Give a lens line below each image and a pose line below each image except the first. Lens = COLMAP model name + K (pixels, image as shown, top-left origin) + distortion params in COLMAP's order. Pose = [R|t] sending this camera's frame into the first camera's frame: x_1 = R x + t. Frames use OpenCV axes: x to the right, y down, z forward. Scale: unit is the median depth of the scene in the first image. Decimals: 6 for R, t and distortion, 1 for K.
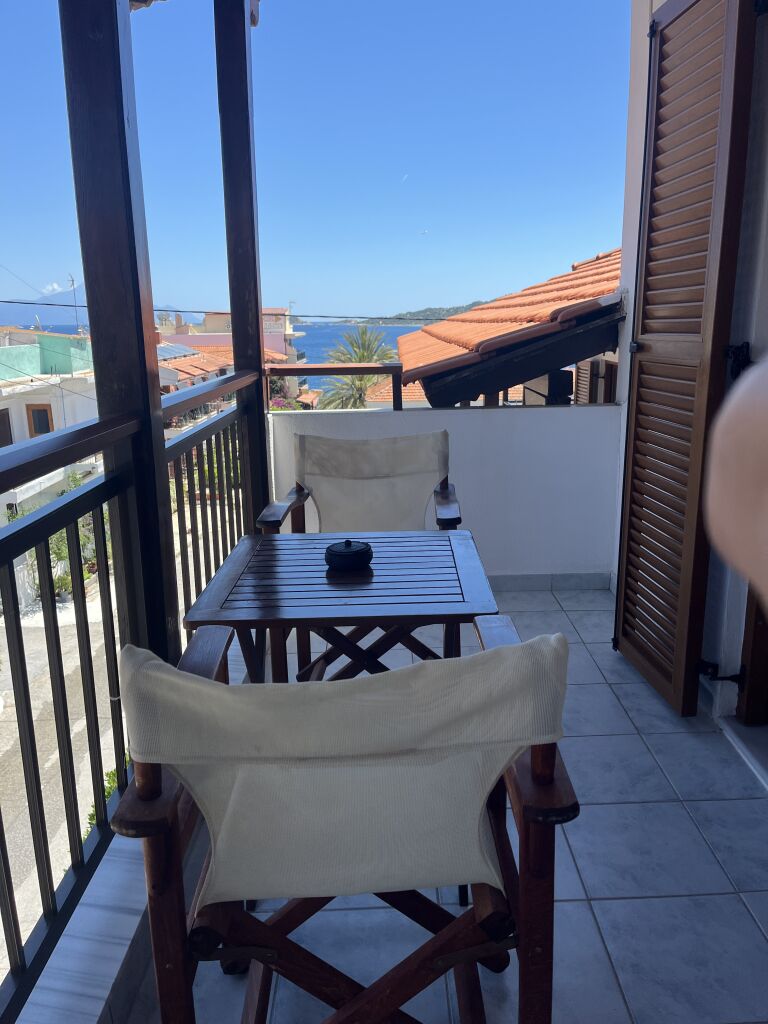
lens RADIAL K [[765.1, 0, 384.0], [0, 765.1, 512.0], [0, 0, 1]] dist [0.006107, -0.001346]
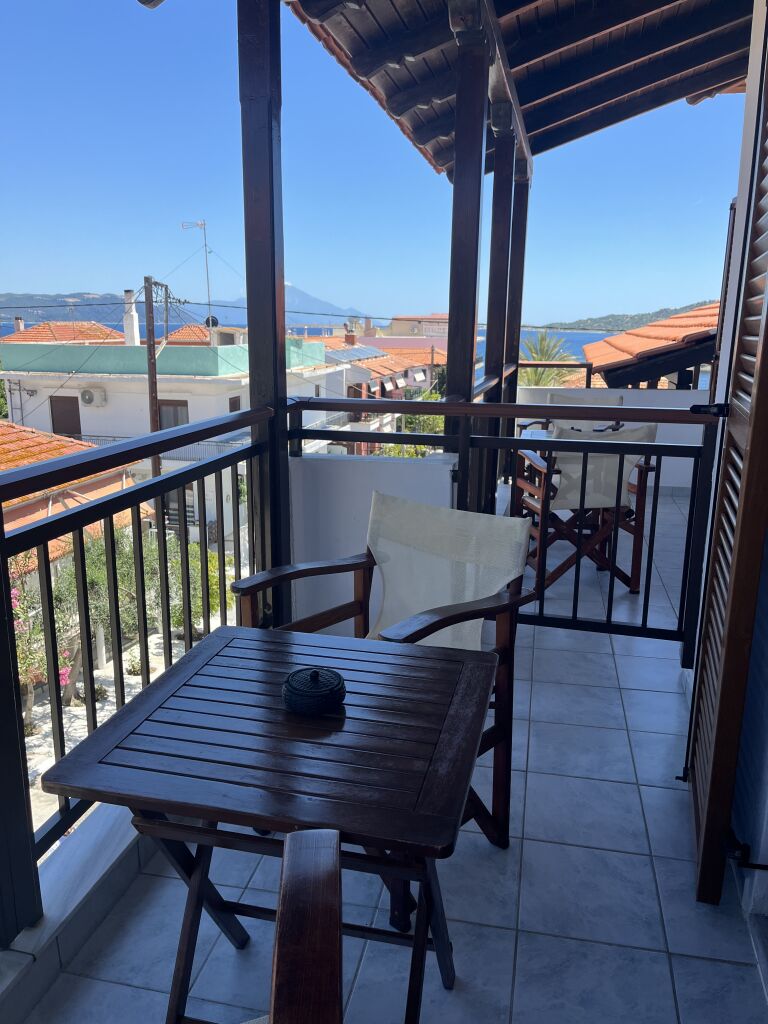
lens RADIAL K [[765.1, 0, 384.0], [0, 765.1, 512.0], [0, 0, 1]] dist [0.006107, -0.001346]
pose [[0.974924, 0.072347, -0.210449, -0.048255], [-0.073534, 0.997290, 0.002192, 0.179675], [0.210037, 0.013338, 0.977602, -0.820171]]
